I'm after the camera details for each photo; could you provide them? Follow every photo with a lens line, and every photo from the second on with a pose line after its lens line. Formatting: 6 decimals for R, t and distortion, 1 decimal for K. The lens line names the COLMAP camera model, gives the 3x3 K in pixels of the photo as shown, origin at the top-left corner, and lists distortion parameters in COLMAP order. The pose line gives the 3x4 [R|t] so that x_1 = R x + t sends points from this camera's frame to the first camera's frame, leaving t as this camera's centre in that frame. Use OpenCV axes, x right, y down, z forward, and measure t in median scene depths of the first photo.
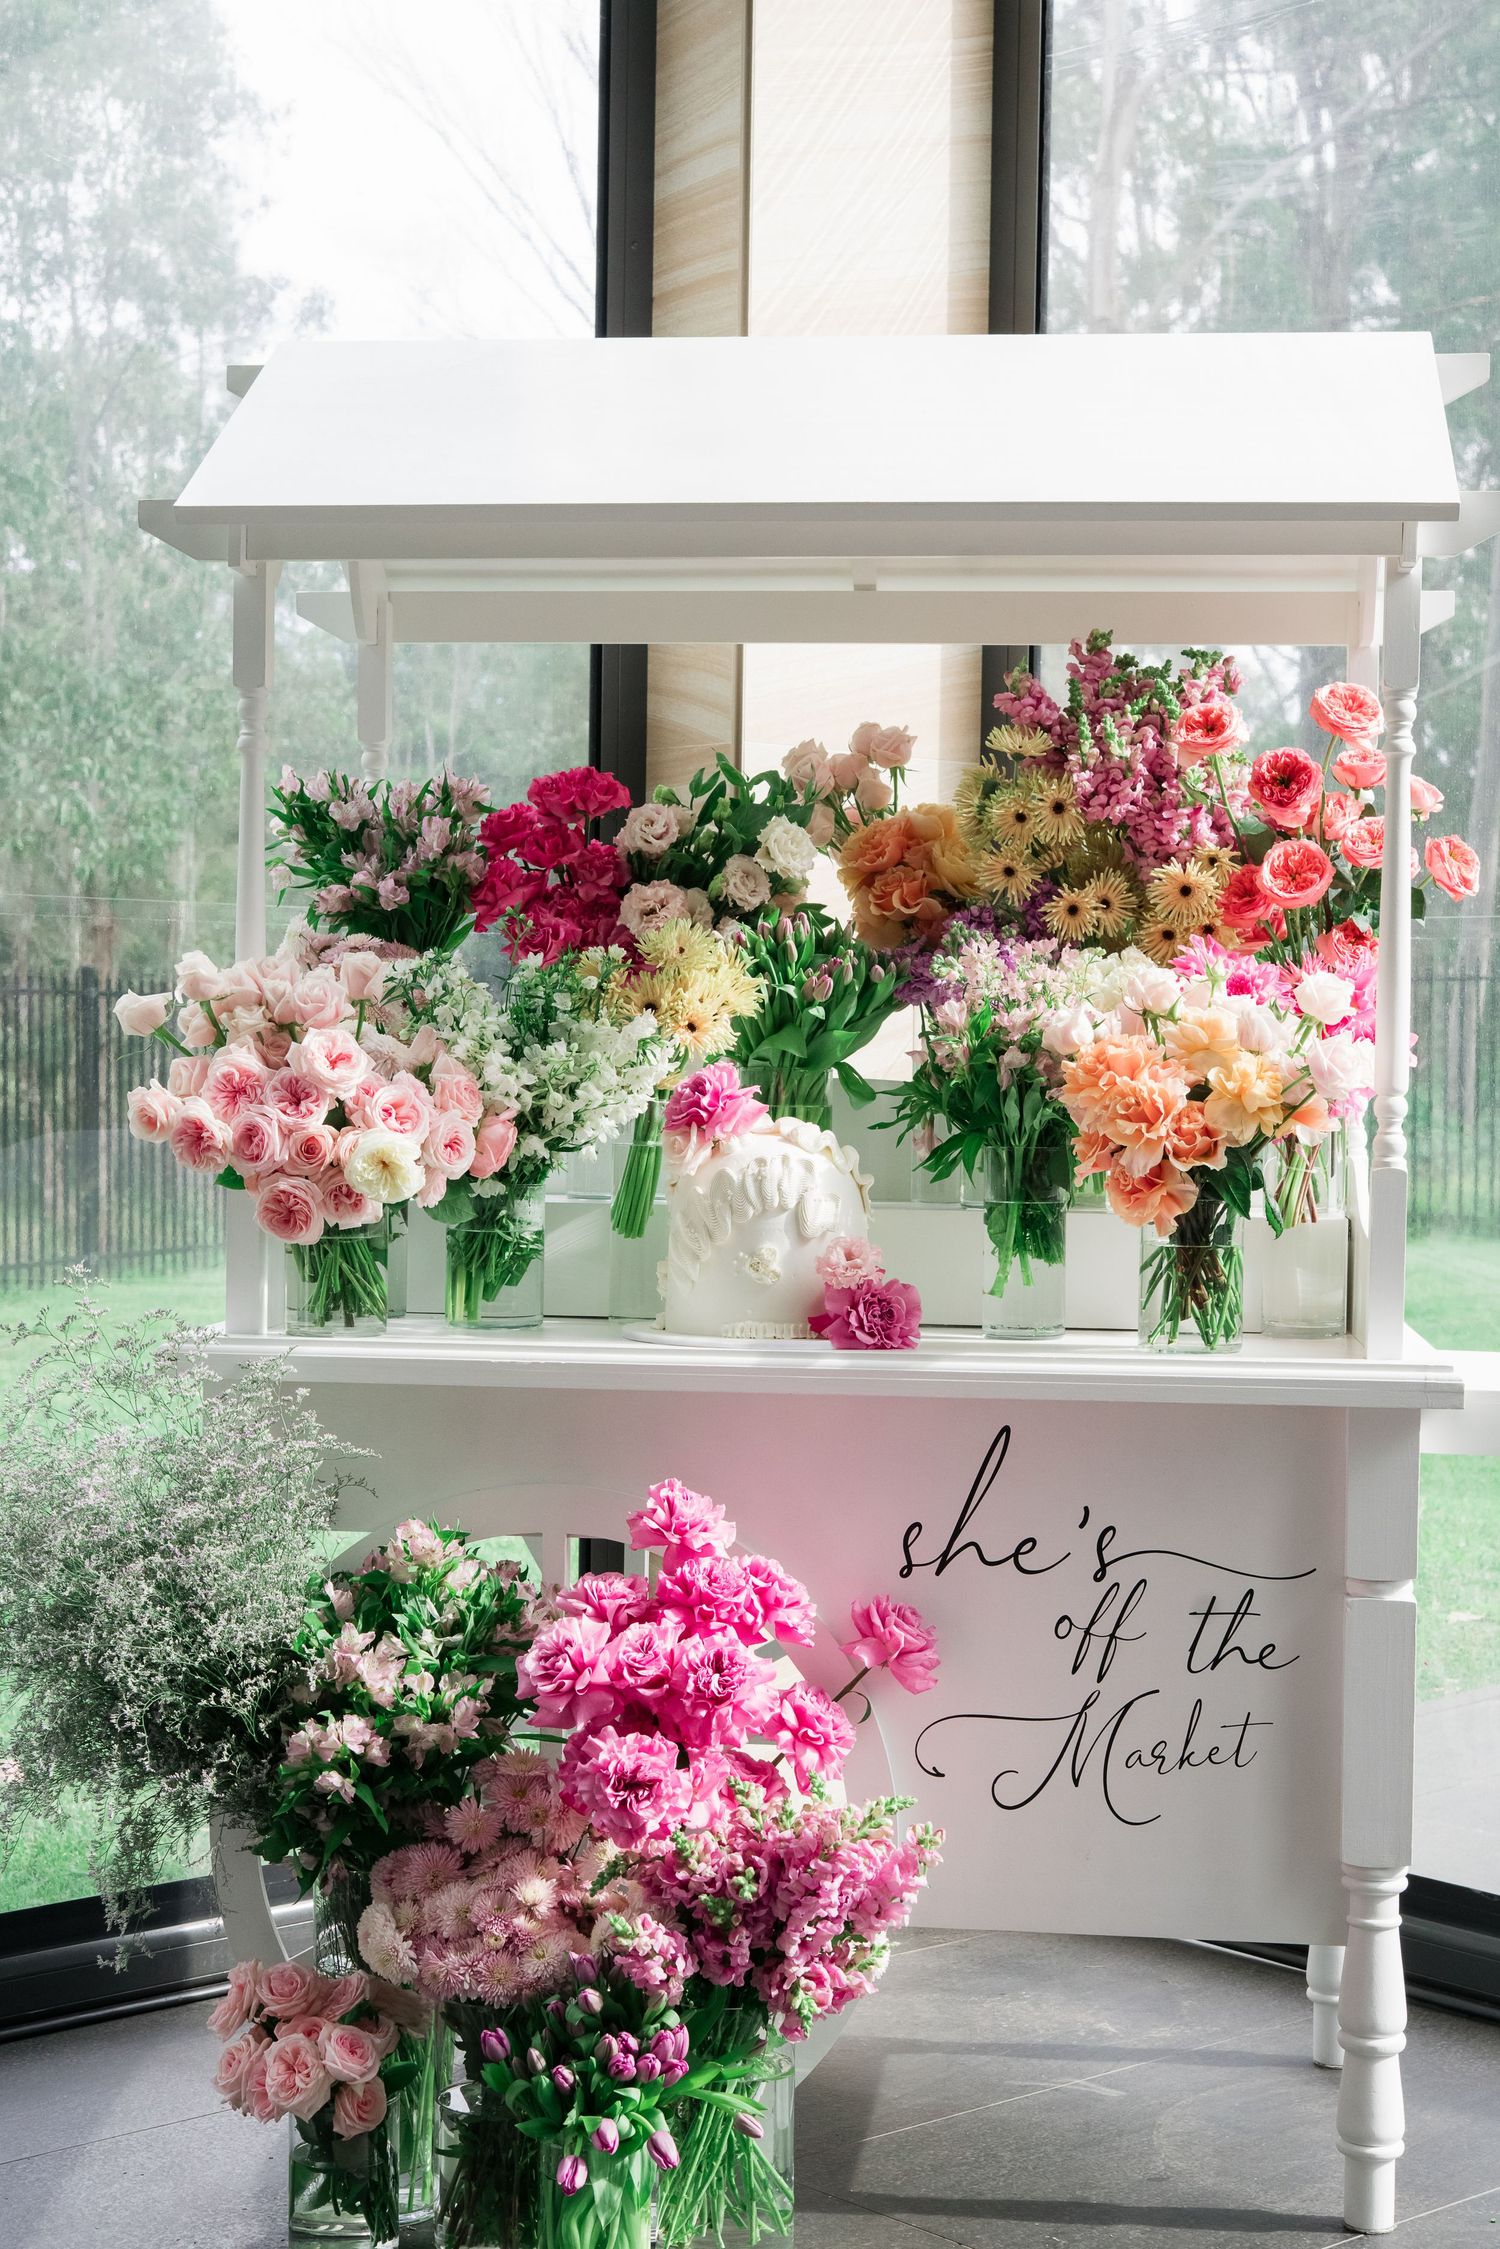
lens RADIAL K [[3514.1, 0, 750.0], [0, 3514.1, 1124.5], [0, 0, 1]] dist [-0.013067, 0.109430]
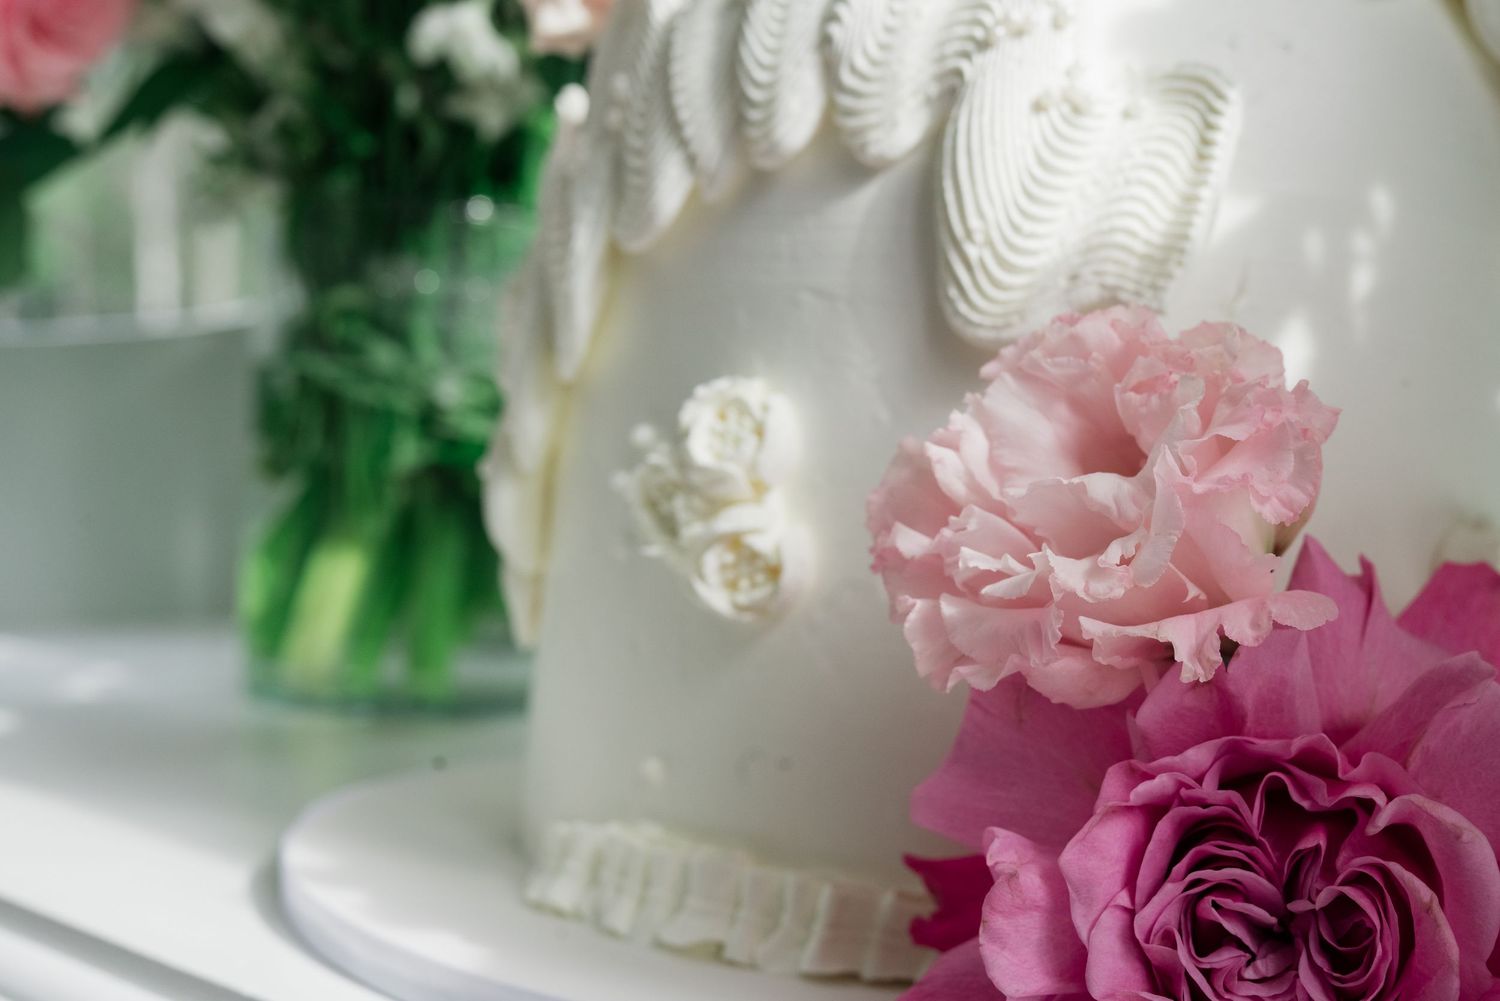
lens RADIAL K [[2262.4, 0, 750.0], [0, 2262.4, 500.5], [0, 0, 1]] dist [-0.028671, -0.070840]
pose [[0.782433, 0.046358, -0.621007, 0.071049], [-0.049100, 0.998713, 0.012690, 0.038151], [0.620796, 0.020562, 0.783702, 0.907982]]
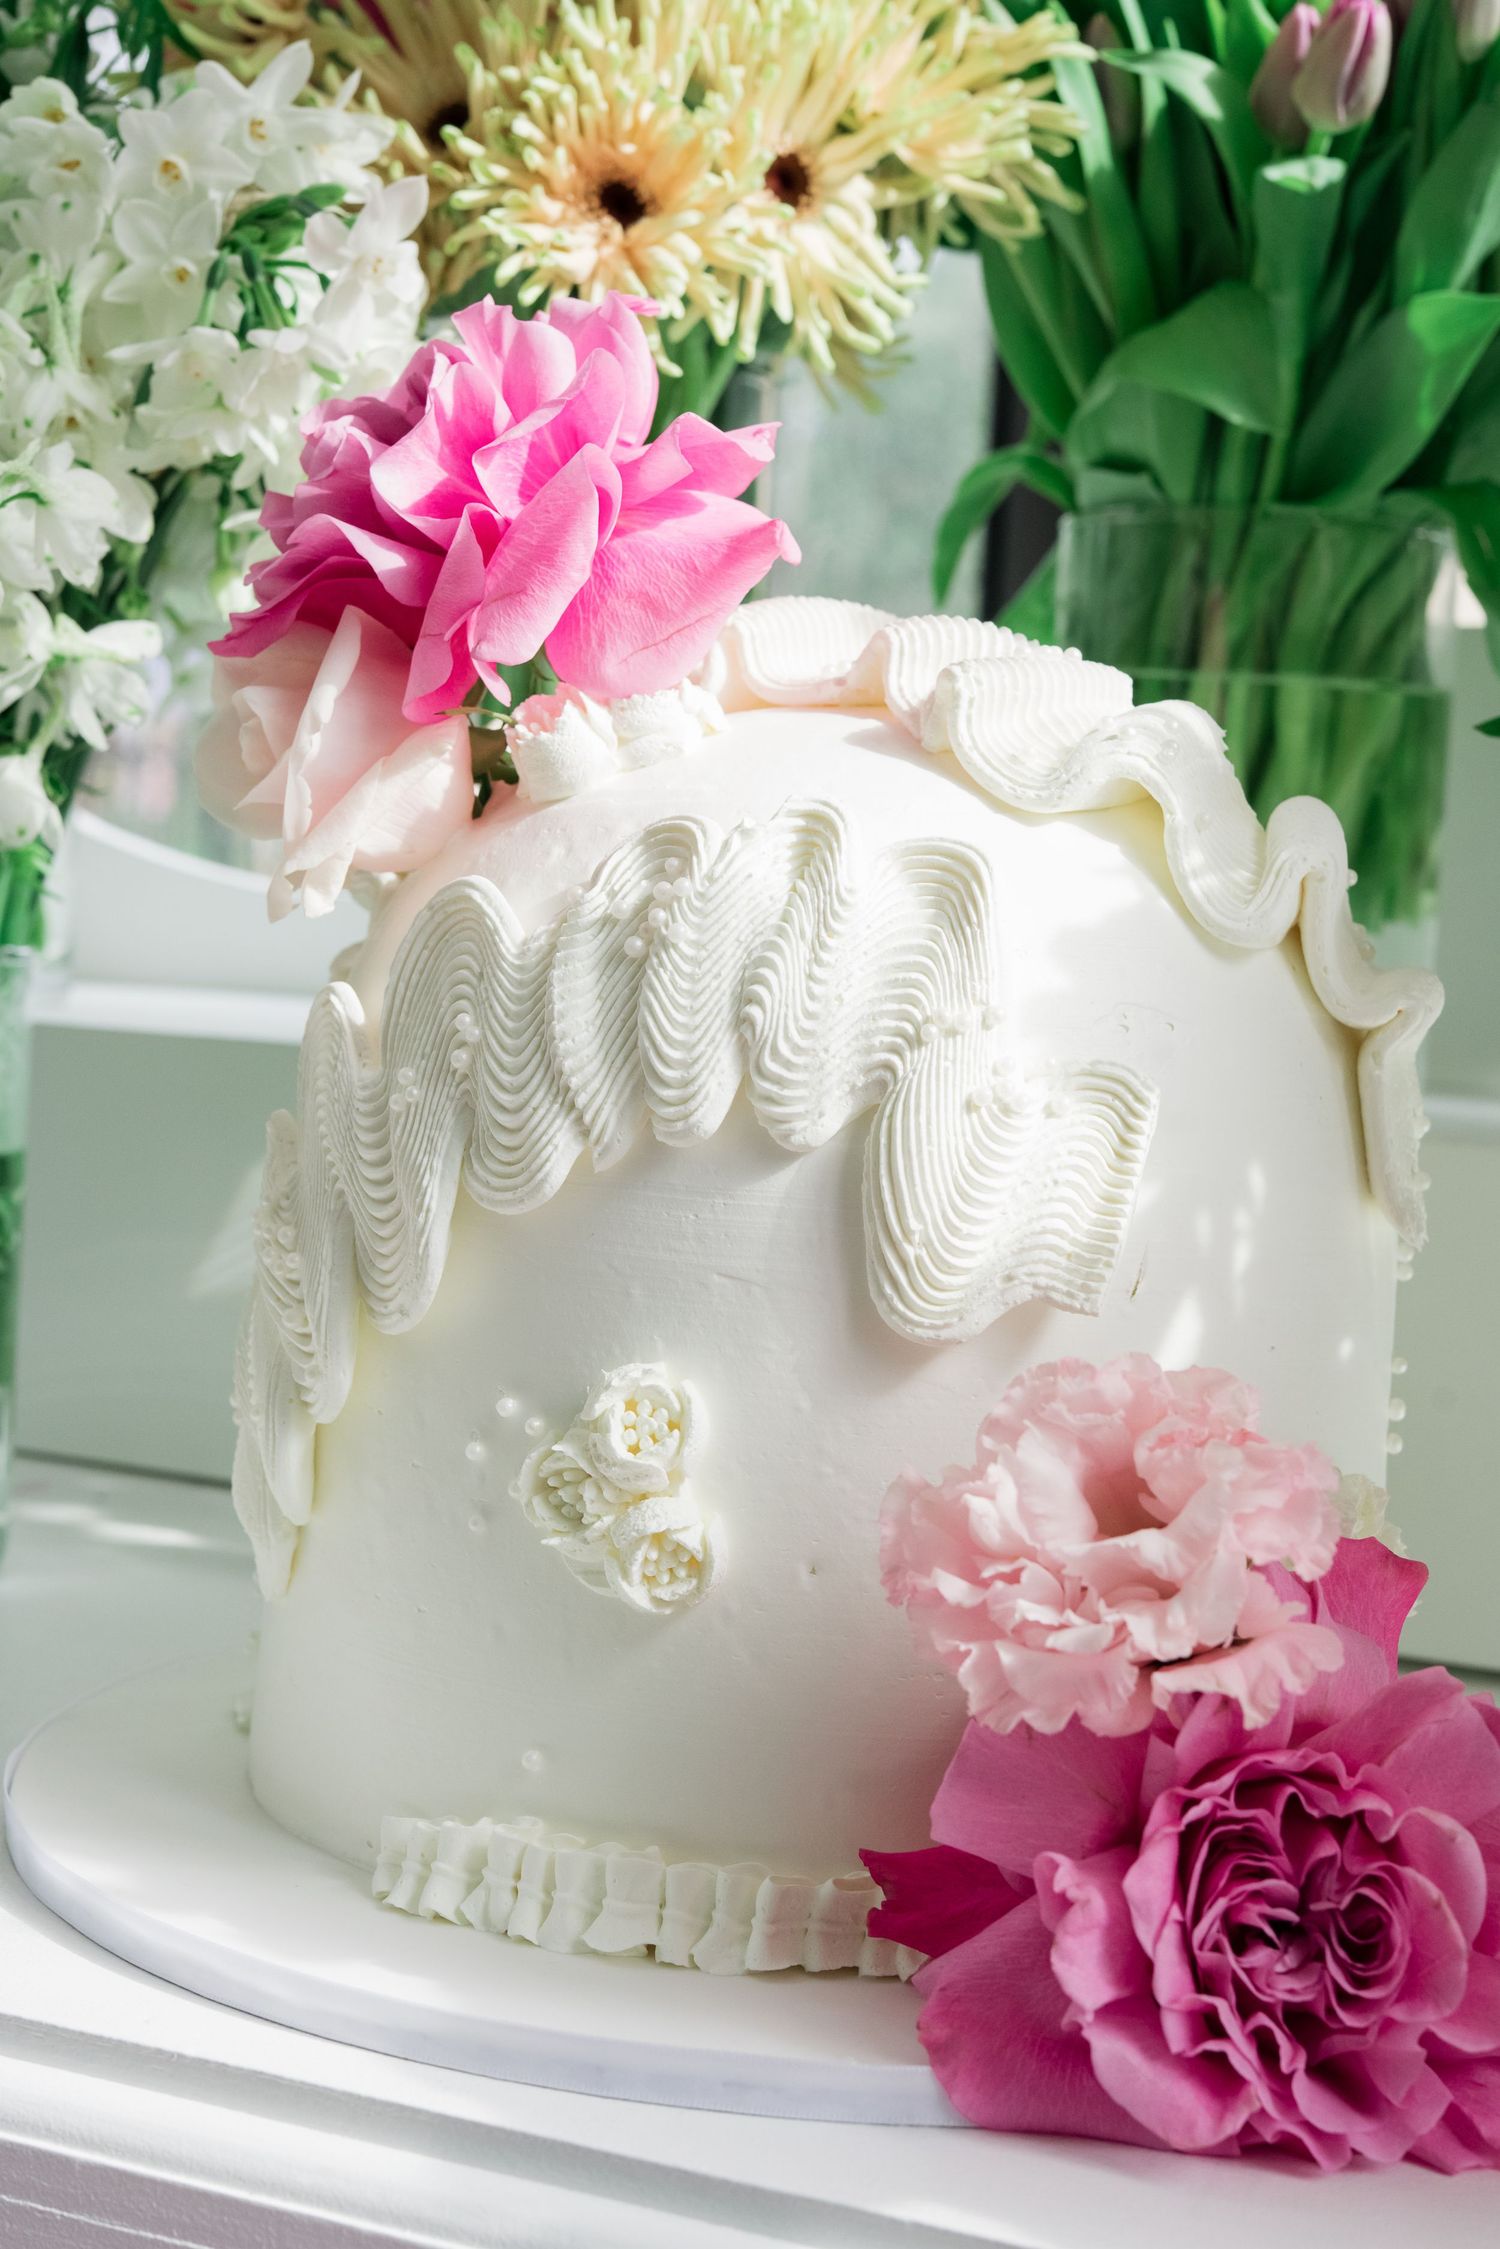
lens RADIAL K [[3514.1, 0, 750.0], [0, 3514.1, 1124.5], [0, 0, 1]] dist [-0.013067, 0.109430]
pose [[0.953096, 0.063361, -0.295963, 0.055500], [-0.048744, 0.997211, 0.056517, 0.013897], [0.298718, -0.039440, 0.953526, 0.840987]]
